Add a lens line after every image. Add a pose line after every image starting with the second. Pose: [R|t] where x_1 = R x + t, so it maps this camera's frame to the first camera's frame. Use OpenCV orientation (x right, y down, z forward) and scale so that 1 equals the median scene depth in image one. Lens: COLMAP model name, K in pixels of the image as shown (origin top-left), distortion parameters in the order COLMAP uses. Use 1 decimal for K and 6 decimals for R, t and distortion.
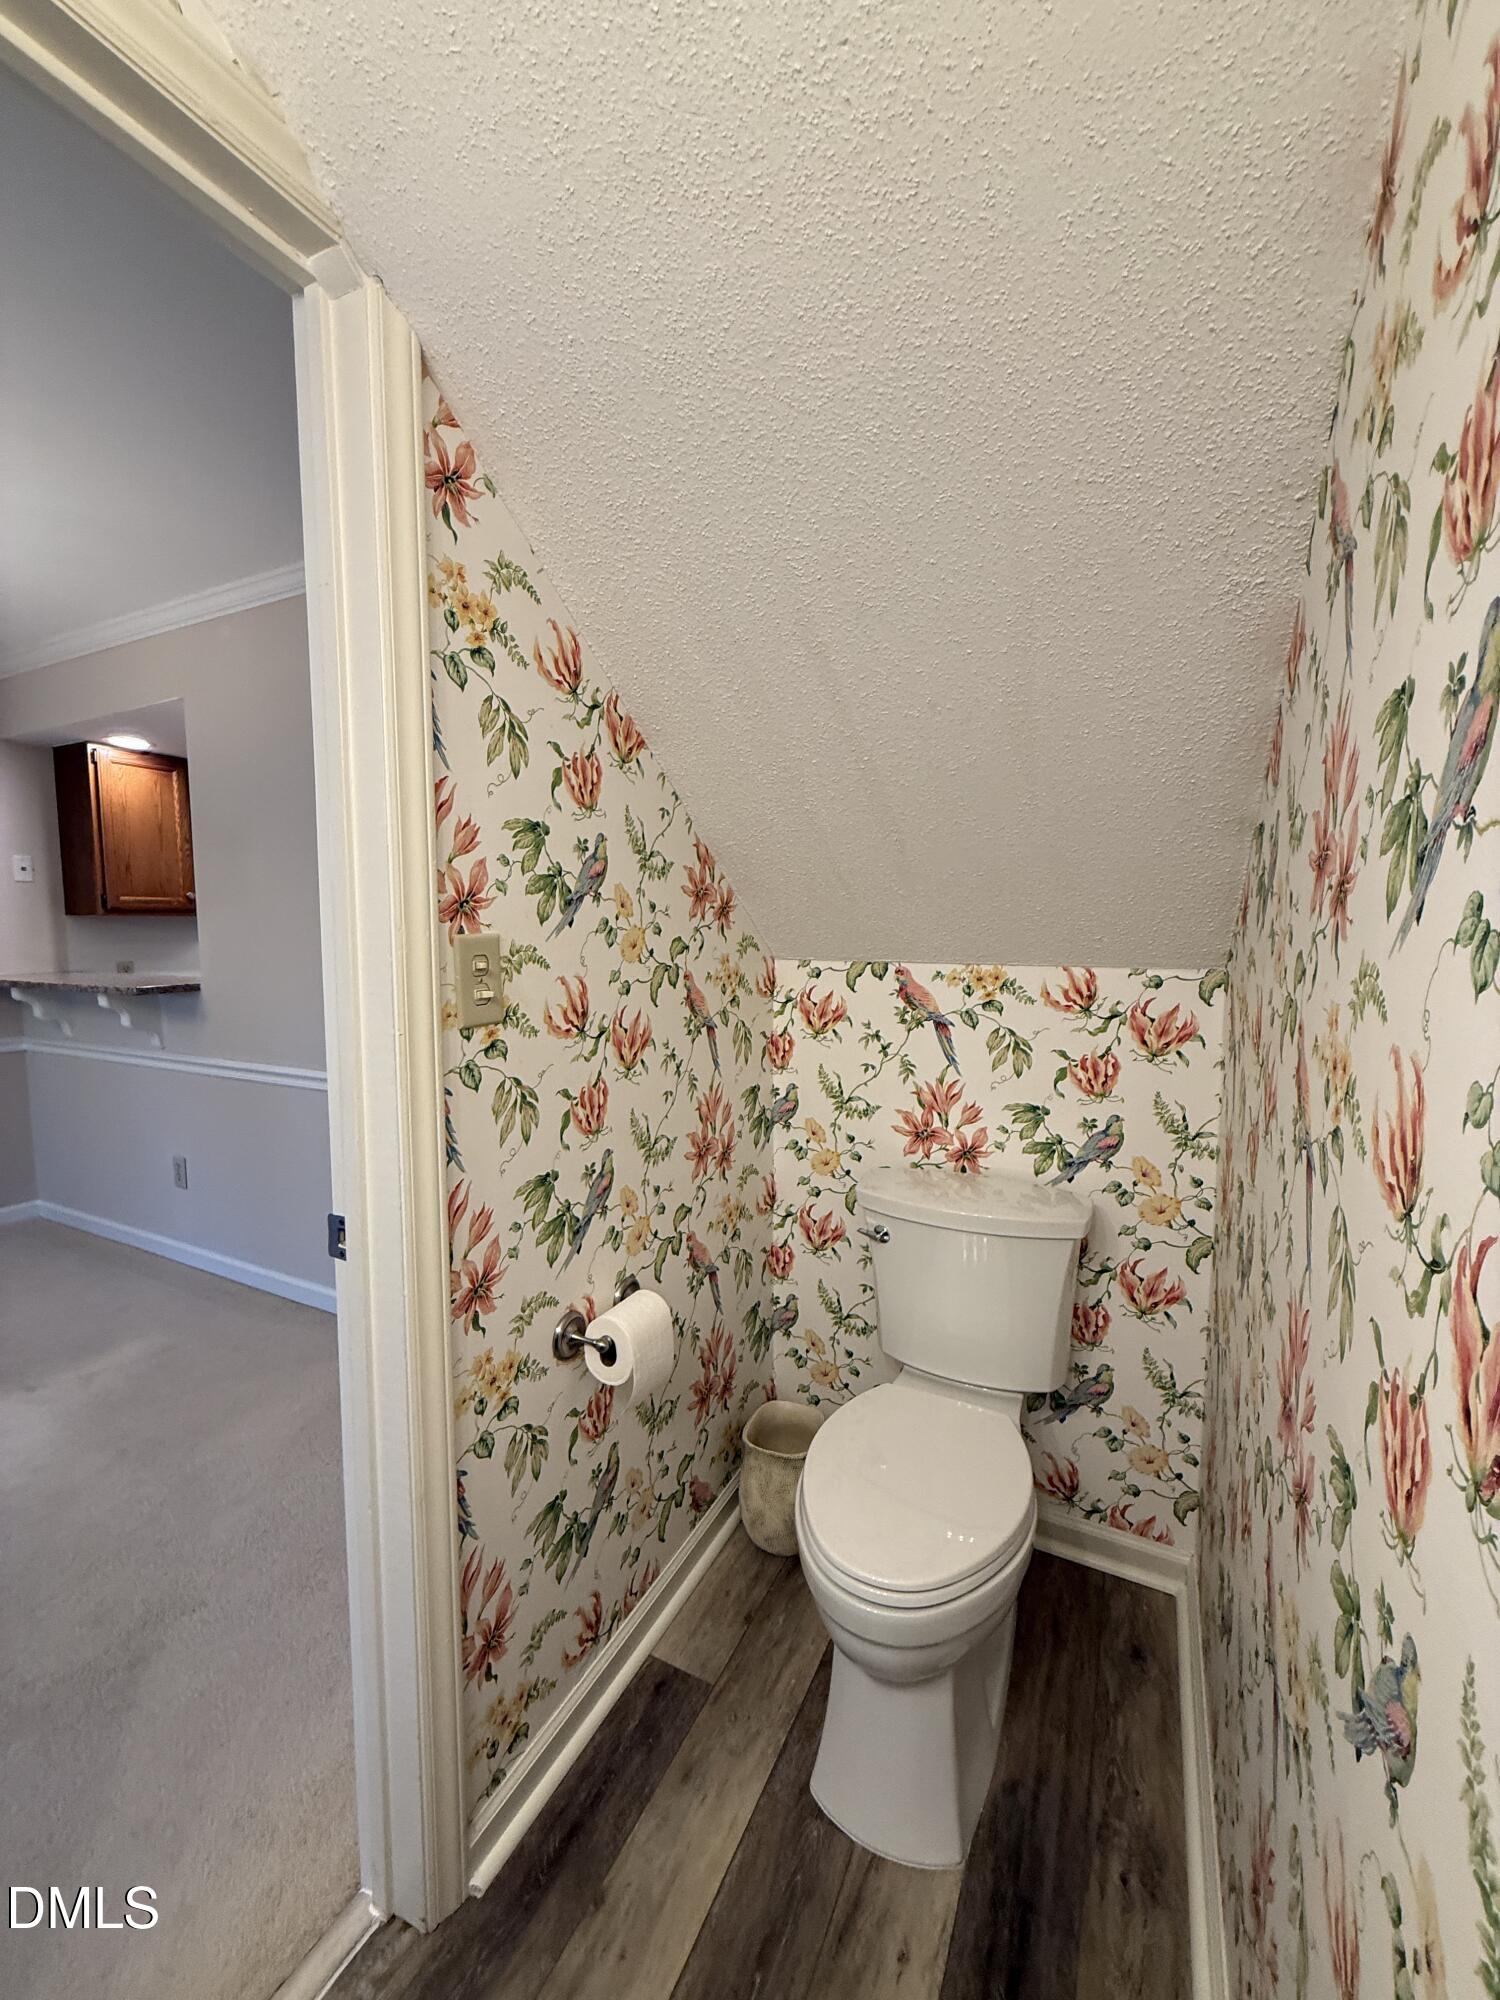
lens RADIAL K [[797.2, 0, 750.3], [0, 797.2, 998.4], [0, 0, 1]] dist [0.000007, 0.000005]
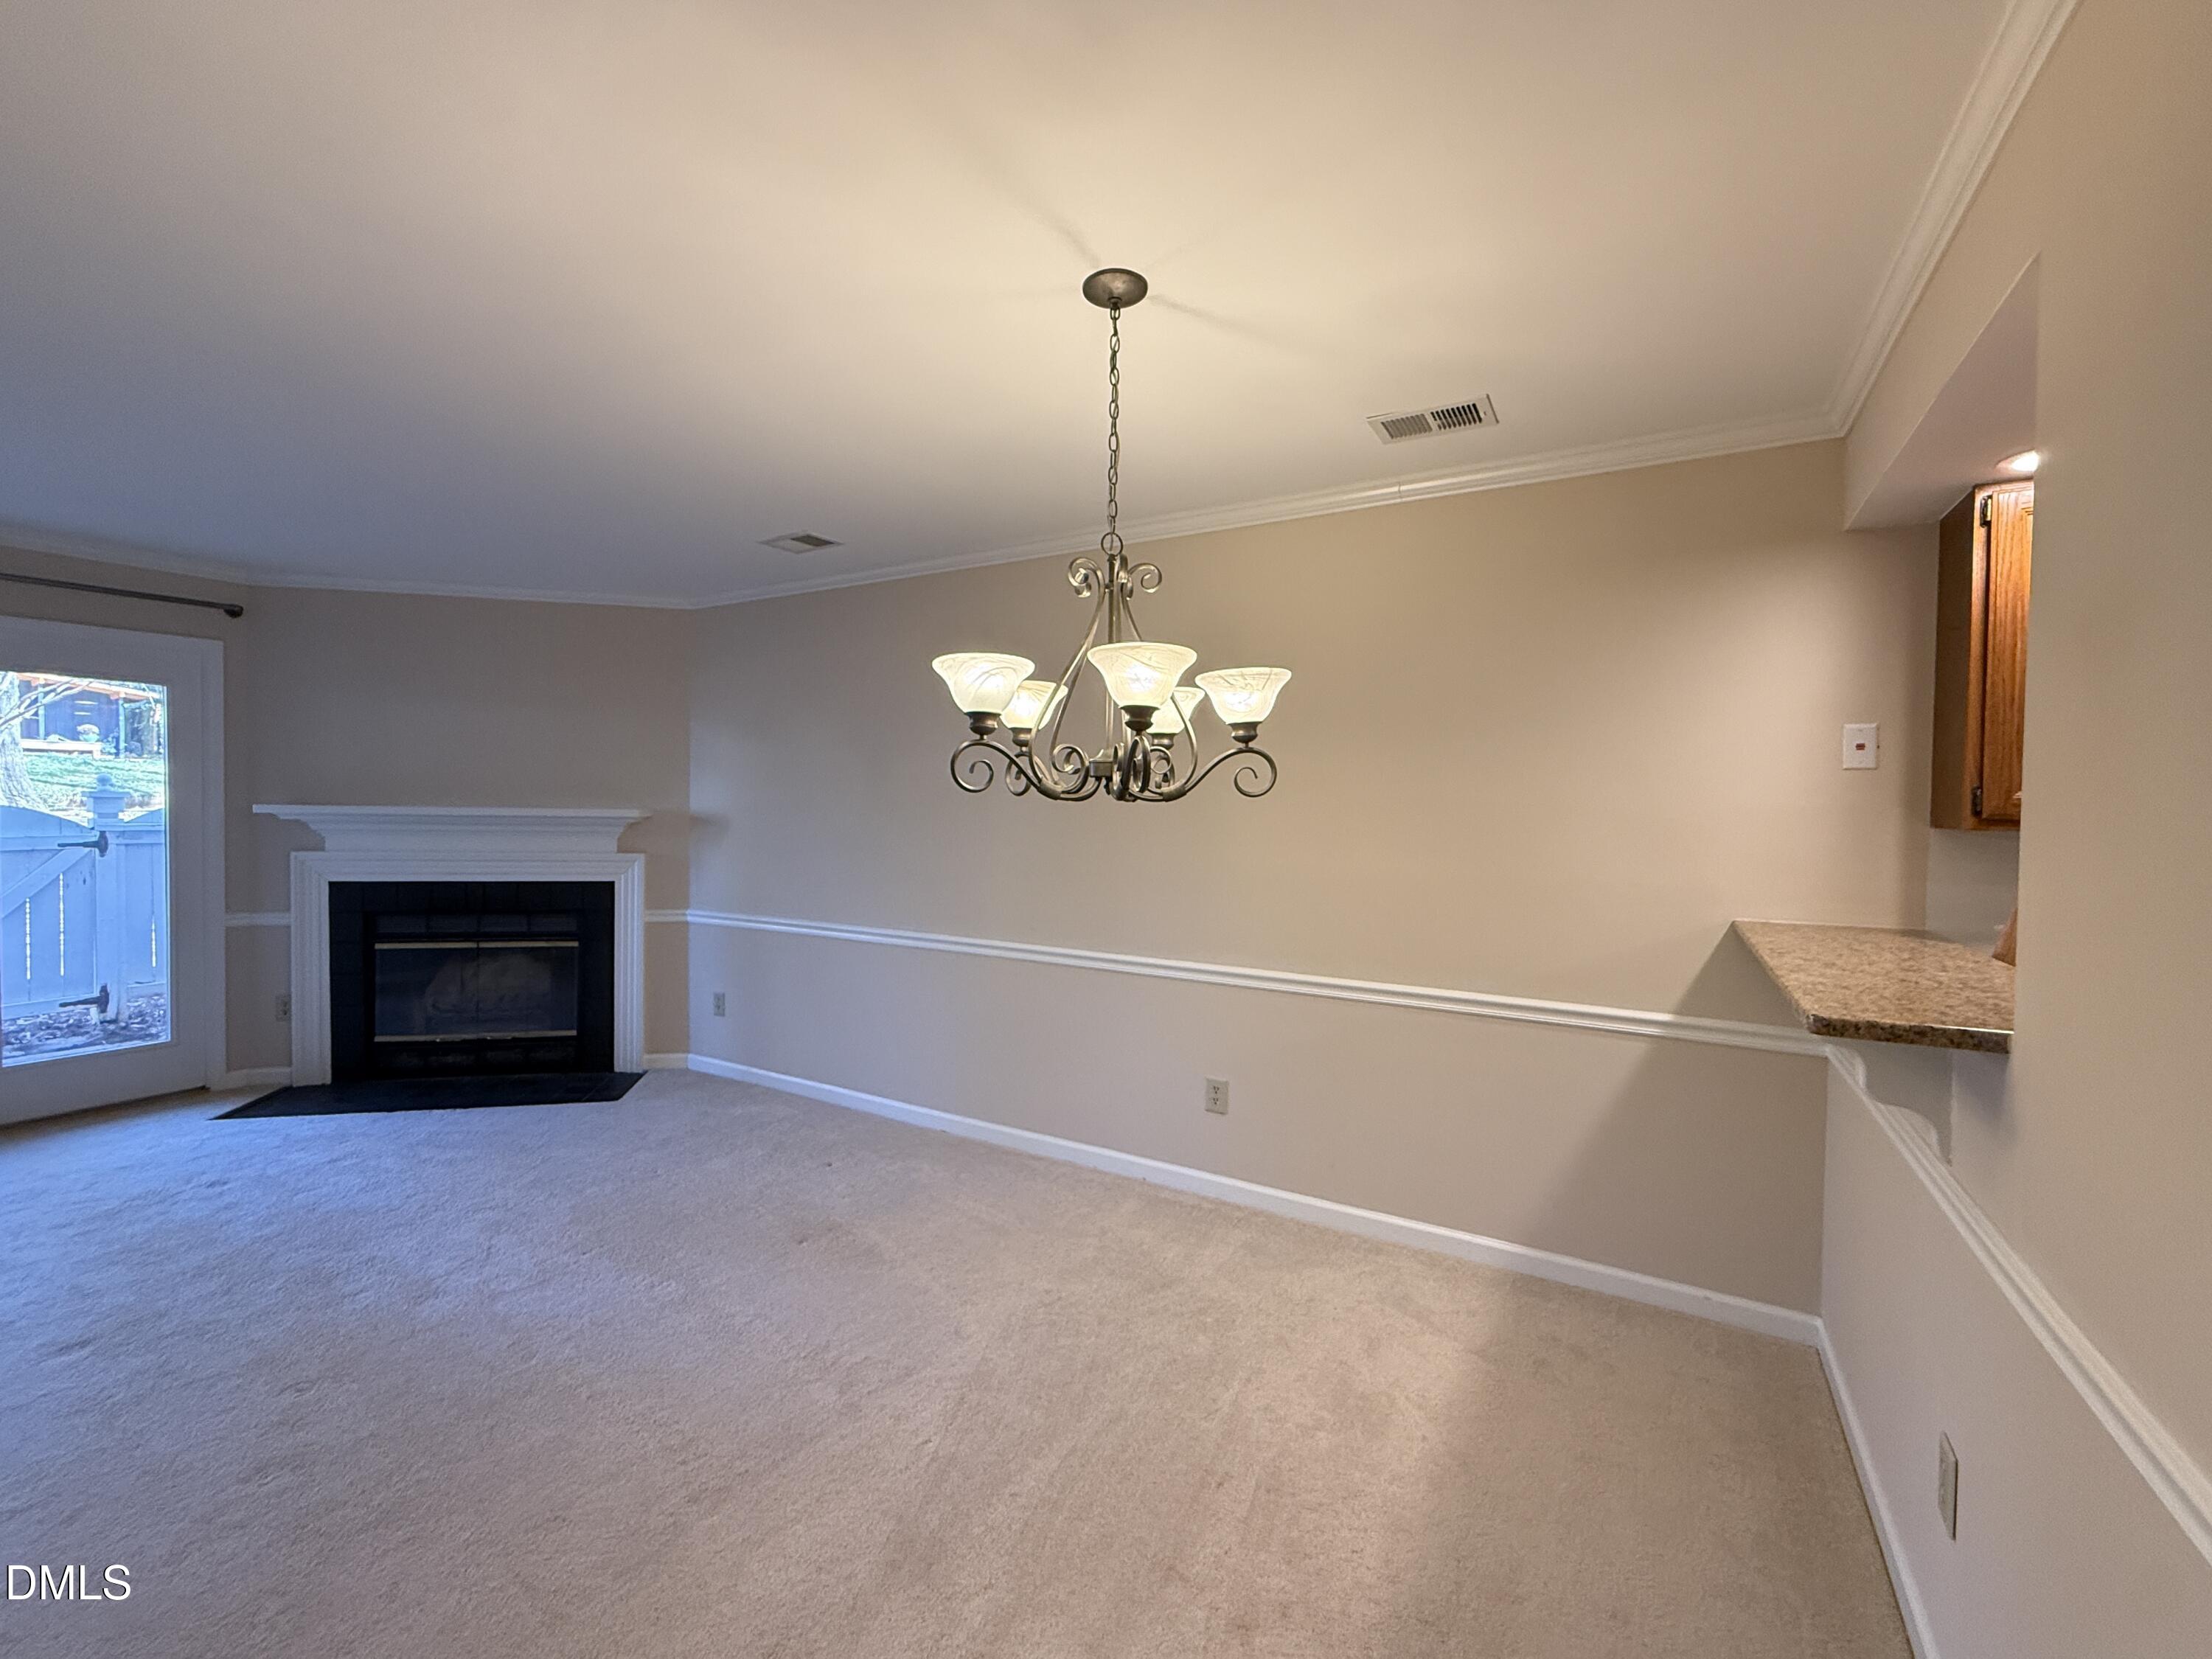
lens RADIAL K [[919.8, 0, 1104.0], [0, 919.8, 826.6], [0, 0, 1]] dist [0.000390, 0.000233]
pose [[-0.067533, 0.019252, -0.997531, -0.211065], [-0.104538, 0.994174, 0.026264, -0.066135], [0.992225, 0.106054, -0.065127, 0.512517]]
